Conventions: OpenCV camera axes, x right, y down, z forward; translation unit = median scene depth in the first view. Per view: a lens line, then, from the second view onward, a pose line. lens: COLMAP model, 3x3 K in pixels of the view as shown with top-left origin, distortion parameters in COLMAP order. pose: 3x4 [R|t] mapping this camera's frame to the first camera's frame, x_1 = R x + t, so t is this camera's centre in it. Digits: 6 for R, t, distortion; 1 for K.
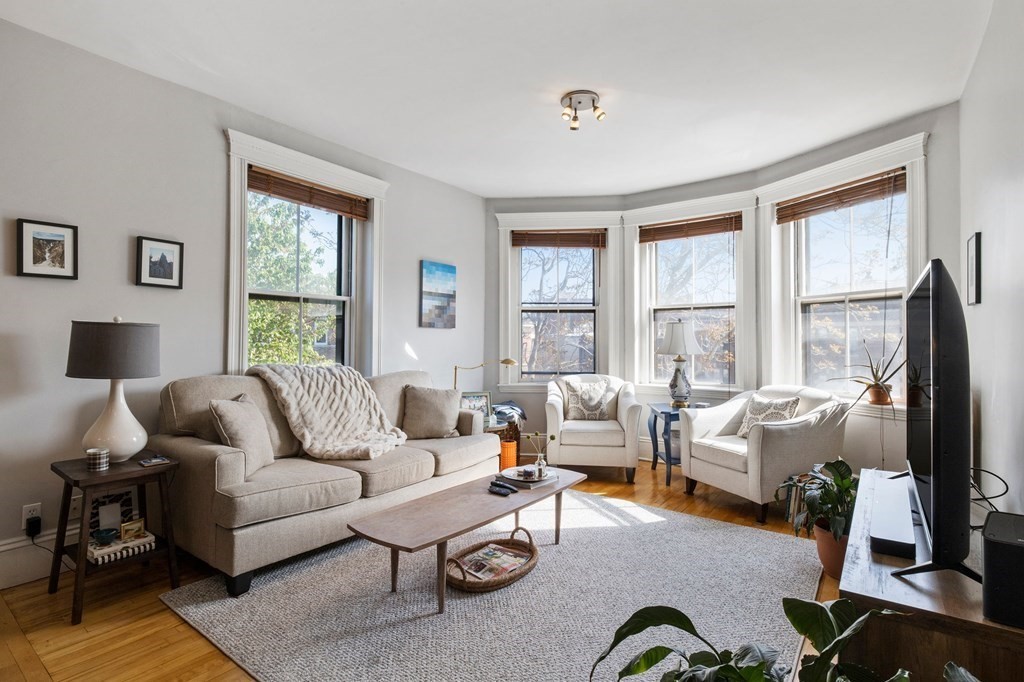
lens RADIAL K [[508.5, 0, 504.5], [0, 508.5, 336.9], [0, 0, 1]] dist [-0.003936, 0.001896]
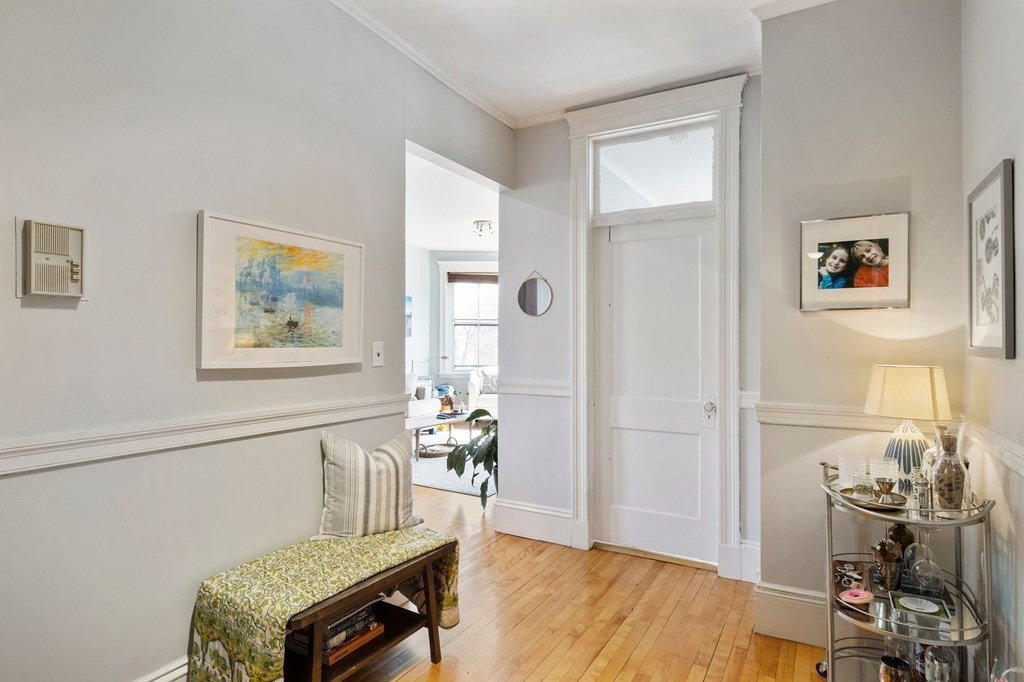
lens RADIAL K [[549.5, 0, 507.1], [0, 549.5, 335.7], [0, 0, 1]] dist [-0.001530, 0.000005]
pose [[0.992507, 0.001695, 0.122177, -0.013766], [-0.001384, 0.999996, -0.002626, -0.019915], [-0.122181, 0.002437, 0.992505, -0.892101]]
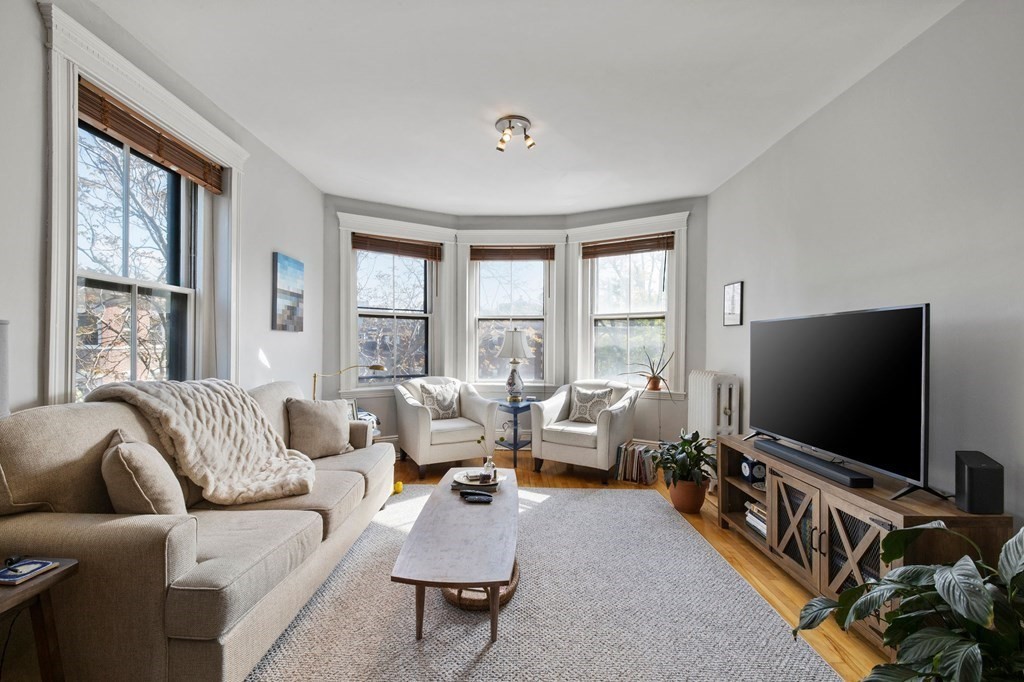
lens RADIAL K [[441.9, 0, 506.4], [0, 441.9, 347.4], [0, 0, 1]] dist [-0.003505, 0.000300]
pose [[0.811501, -0.000189, 0.584351, -0.328146], [-0.009854, 0.999853, 0.014009, -0.004822], [-0.584268, -0.017126, 0.811380, 0.189244]]
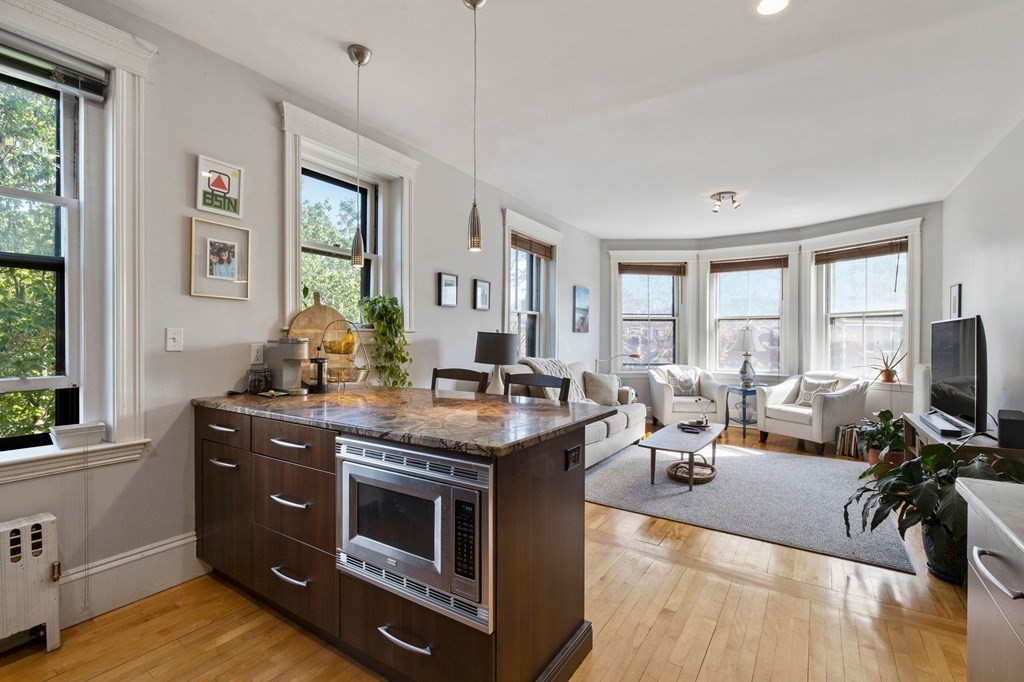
lens RADIAL K [[469.6, 0, 508.2], [0, 469.6, 338.2], [0, 0, 1]] dist [0.001928, 0.000426]
pose [[0.997992, 0.002633, 0.063283, -0.506556], [-0.003190, 0.999957, 0.008695, -0.014846], [-0.063257, -0.008879, 0.997958, -0.373060]]
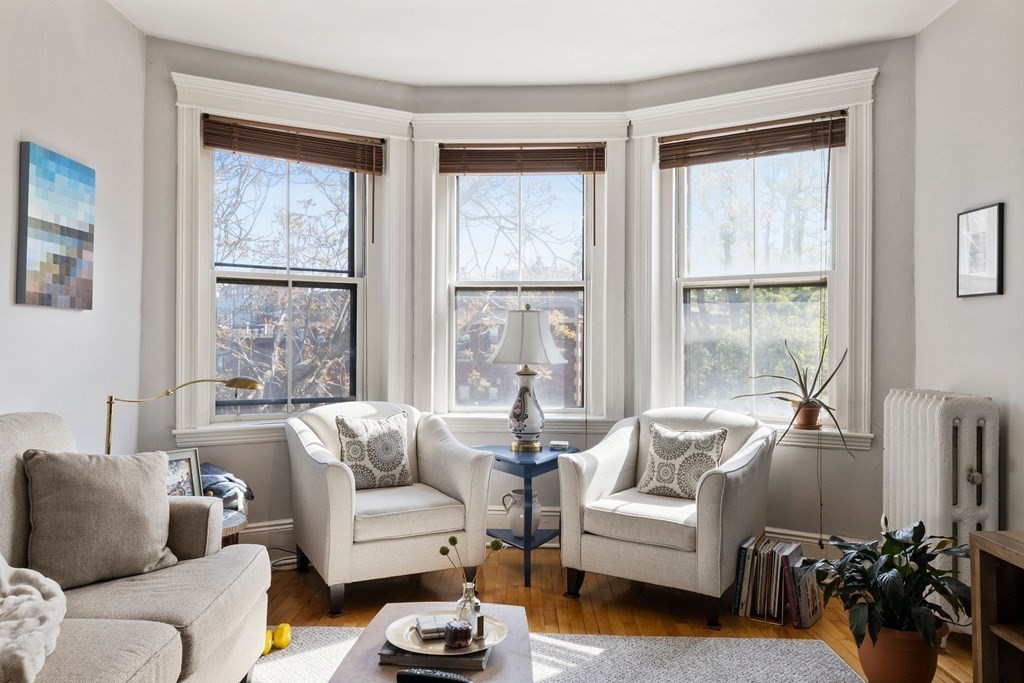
lens RADIAL K [[765.4, 0, 506.6], [0, 765.4, 335.1], [0, 0, 1]] dist [-0.009532, -0.002352]
pose [[0.816812, 0.009199, 0.576830, -0.231191], [-0.009449, 0.999952, -0.002566, 0.003744], [-0.576826, -0.003355, 0.816860, 0.314982]]
